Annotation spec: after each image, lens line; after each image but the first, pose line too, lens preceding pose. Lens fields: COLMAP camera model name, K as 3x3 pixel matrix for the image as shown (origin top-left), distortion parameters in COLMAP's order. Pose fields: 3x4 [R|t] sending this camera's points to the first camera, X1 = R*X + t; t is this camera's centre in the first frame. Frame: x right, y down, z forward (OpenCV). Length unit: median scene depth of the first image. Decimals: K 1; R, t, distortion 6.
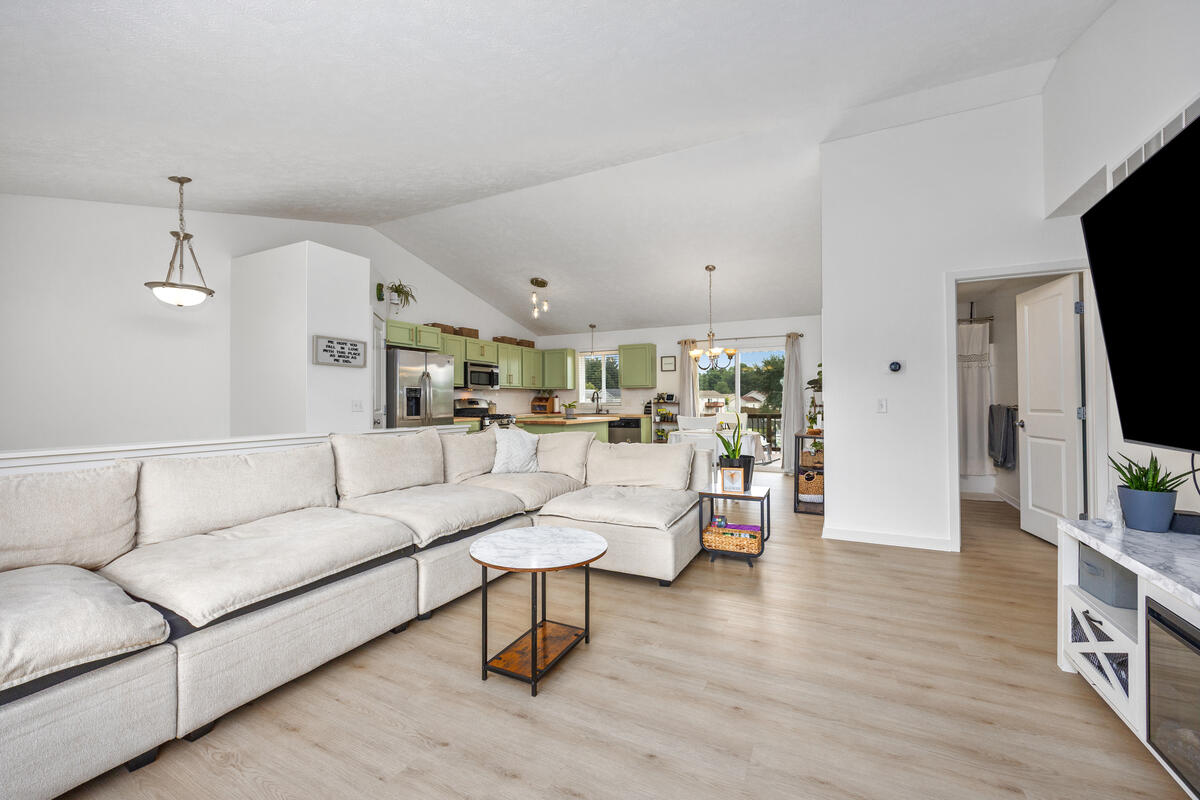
lens RADIAL K [[483.3, 0, 606.2], [0, 483.3, 398.7], [0, 0, 1]] dist [0.001076, 0.000015]
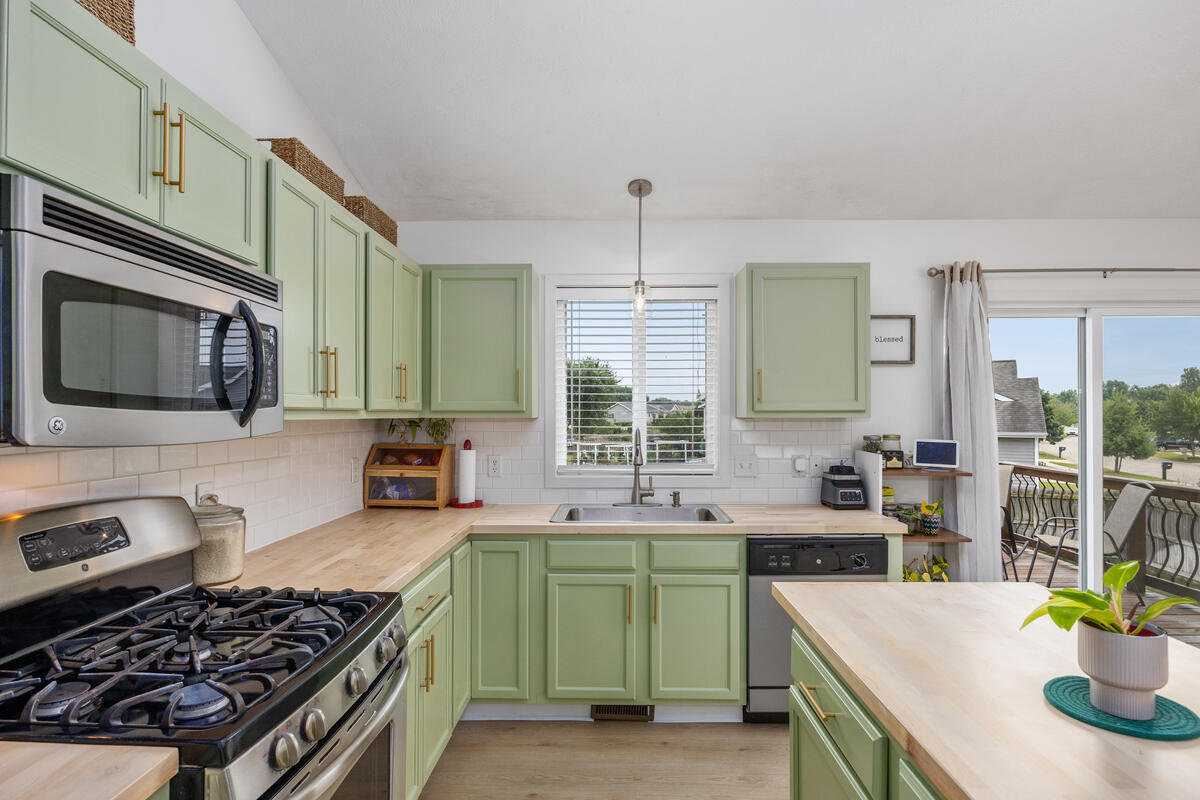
lens RADIAL K [[611.5, 0, 601.1], [0, 611.5, 414.4], [0, 0, 1]] dist [-0.016301, -0.000589]
pose [[0.907209, 0.004246, 0.420658, -0.201489], [-0.005238, 0.999986, 0.001202, -0.024880], [-0.420647, -0.003294, 0.907218, 0.738331]]
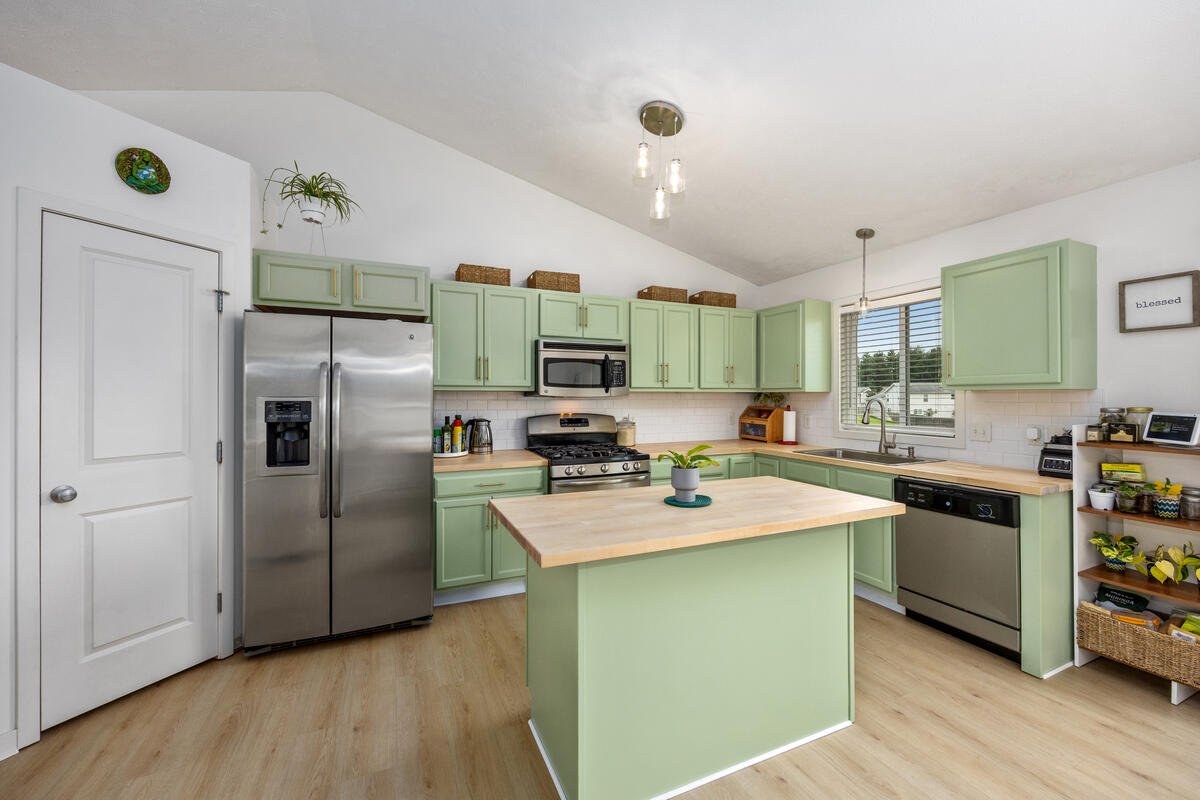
lens RADIAL K [[473.2, 0, 602.5], [0, 473.2, 396.0], [0, 0, 1]] dist [-0.001740, -0.000253]
pose [[0.770671, 0.005561, -0.637208, 0.056362], [-0.001897, 0.999978, 0.006433, -0.020573], [0.637230, -0.003749, 0.770665, 0.596892]]
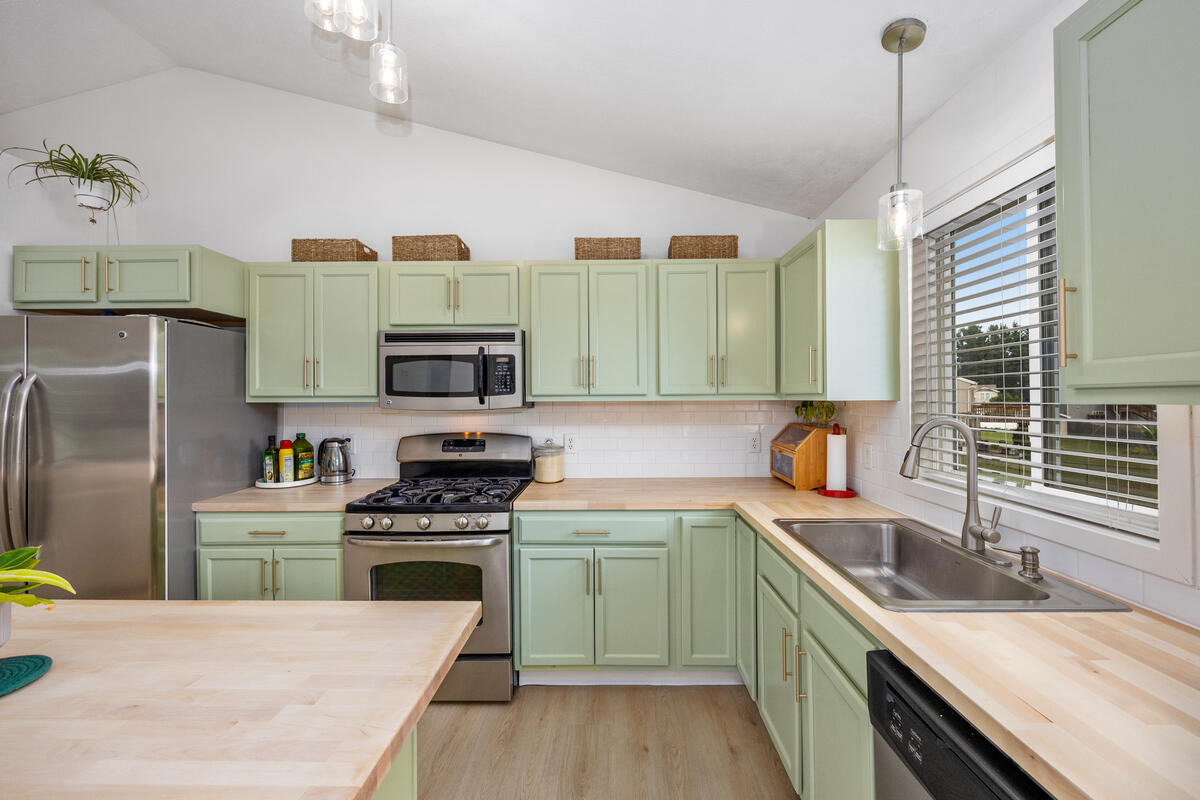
lens RADIAL K [[483.3, 0, 606.2], [0, 483.3, 398.7], [0, 0, 1]] dist [0.001076, 0.000015]
pose [[0.430884, 0.004642, -0.902396, 0.084532], [0.006767, 0.999942, 0.008375, -0.026086], [0.902382, -0.009715, 0.430827, 0.878549]]
